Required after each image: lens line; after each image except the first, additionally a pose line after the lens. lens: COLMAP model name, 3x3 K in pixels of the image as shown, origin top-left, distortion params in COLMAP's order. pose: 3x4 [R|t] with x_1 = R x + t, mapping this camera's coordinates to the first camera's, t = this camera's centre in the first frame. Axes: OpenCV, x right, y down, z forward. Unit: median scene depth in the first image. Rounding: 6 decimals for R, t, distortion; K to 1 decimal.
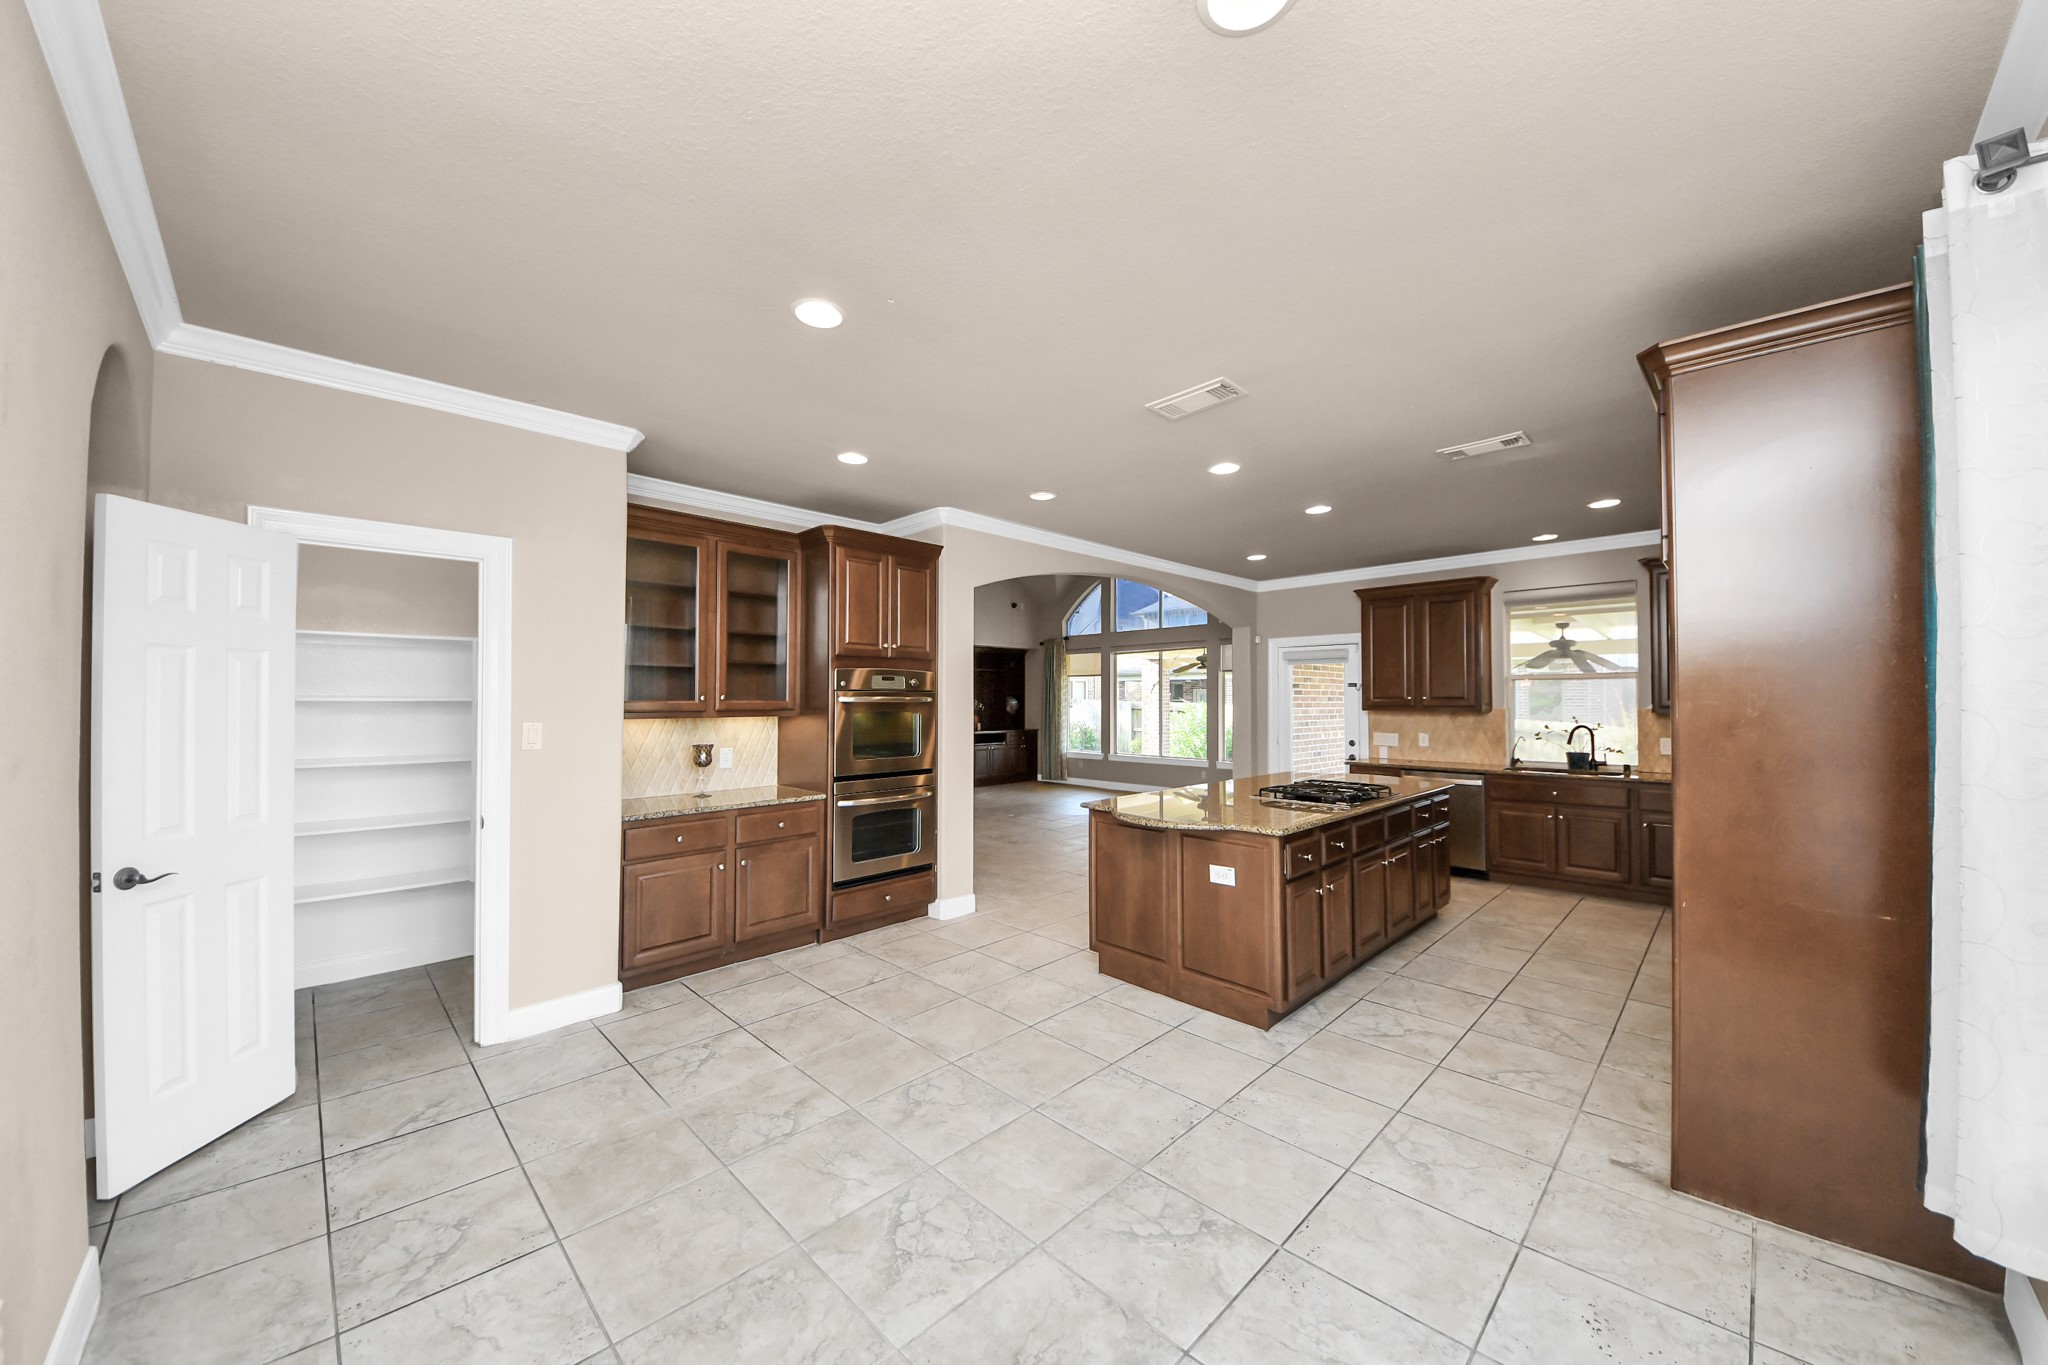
lens RADIAL K [[727.1, 0, 1015.2], [0, 727.1, 687.1], [0, 0, 1]] dist [0.046564, -0.028685]
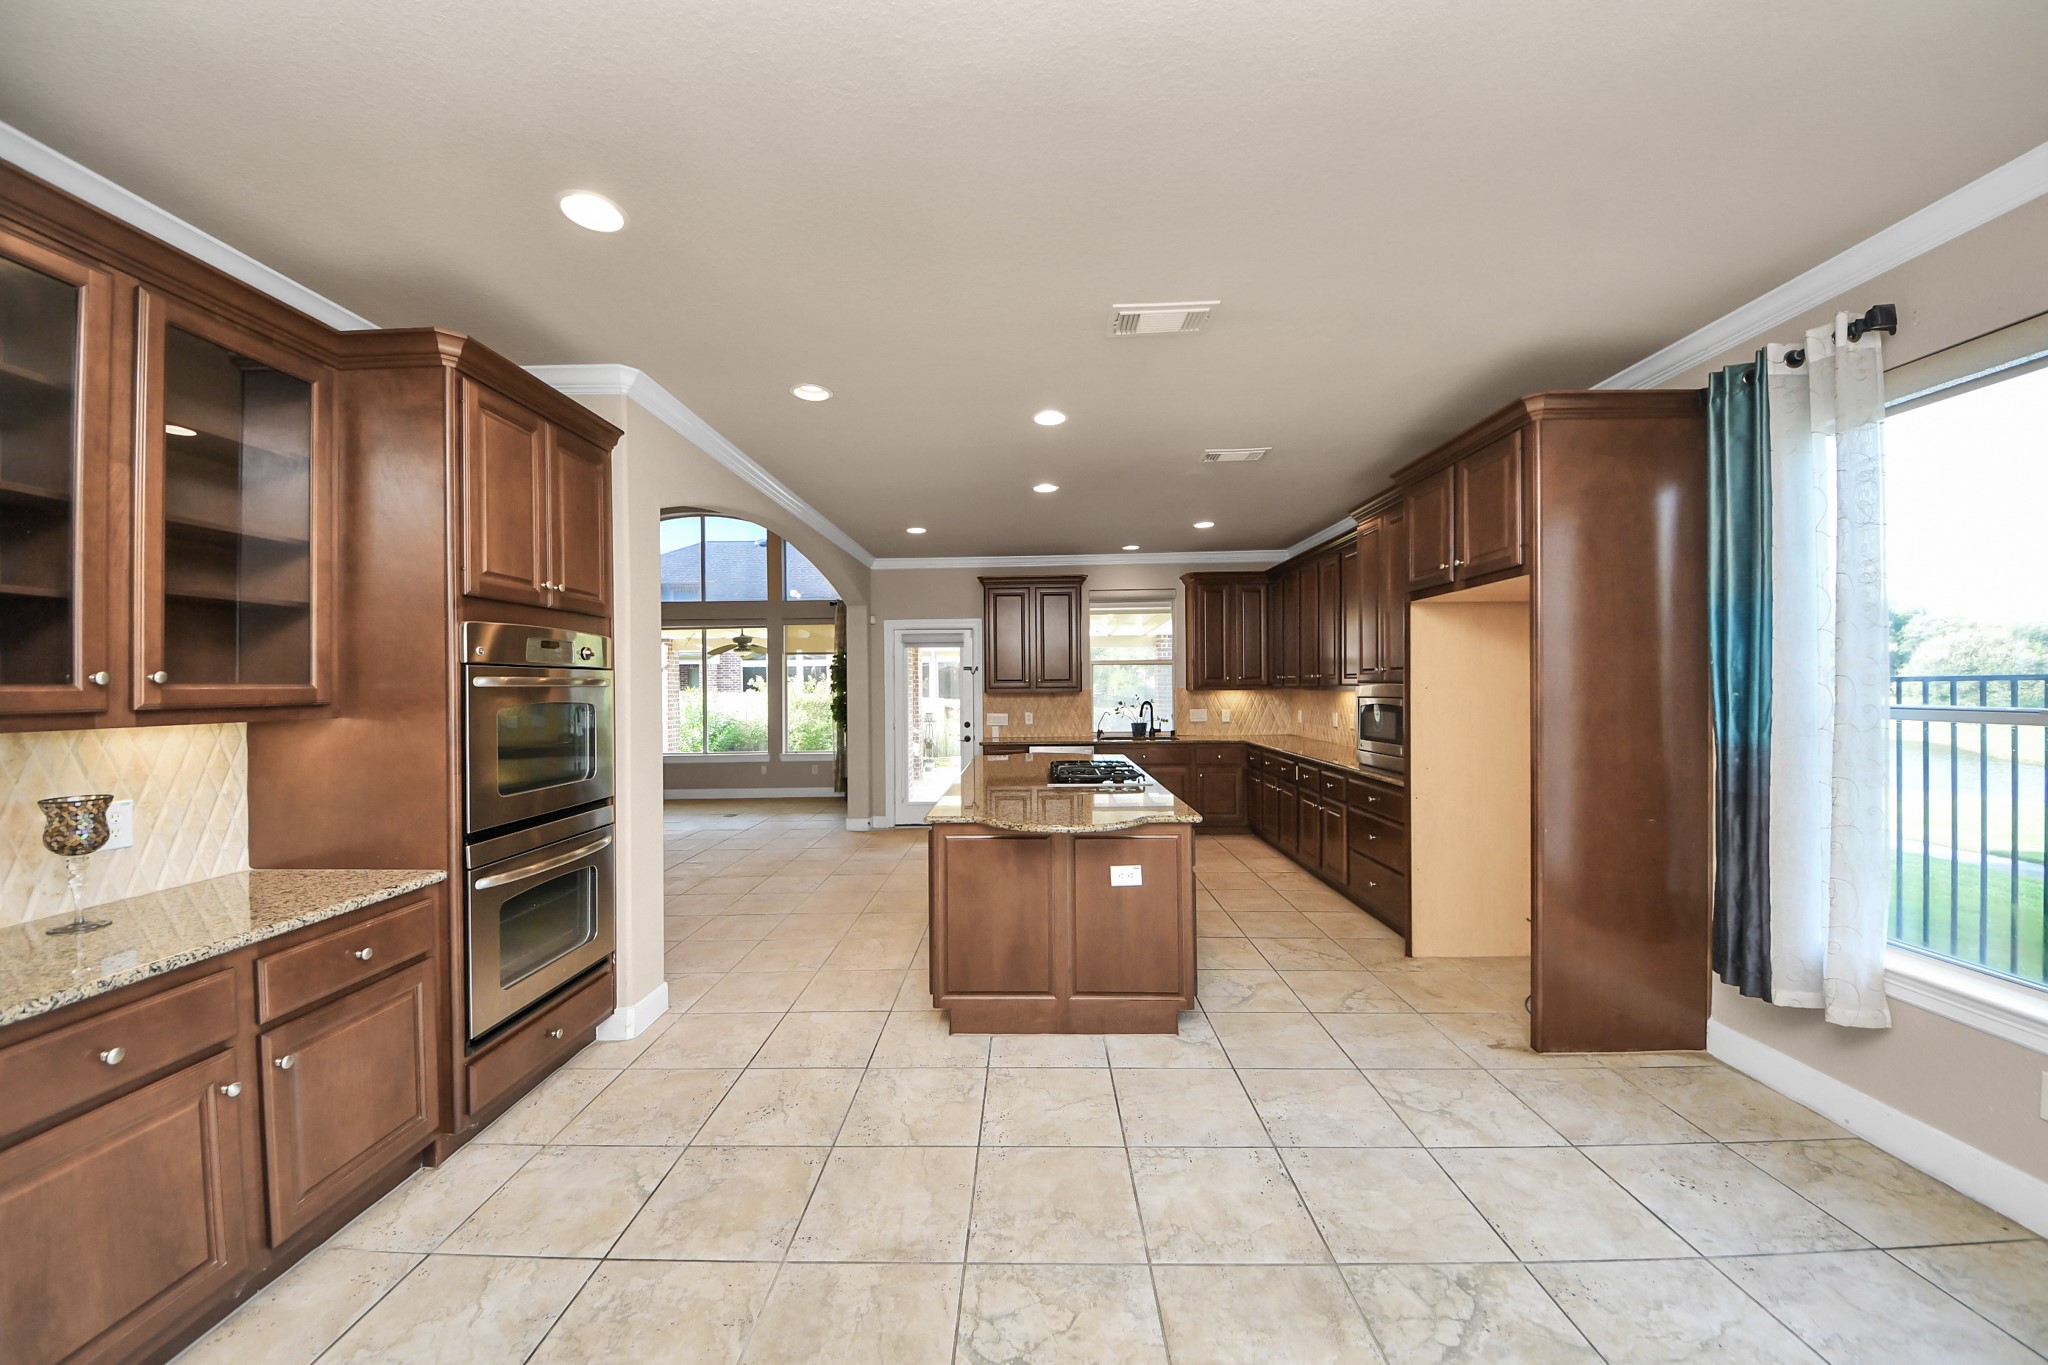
lens RADIAL K [[724.0, 0, 1009.4], [0, 724.0, 686.1], [0, 0, 1]] dist [0.045949, -0.028245]
pose [[0.714504, -0.008017, 0.699585, -0.338756], [-0.002022, 0.999907, 0.013524, 0.012459], [-0.699628, -0.011077, 0.714421, 0.371139]]
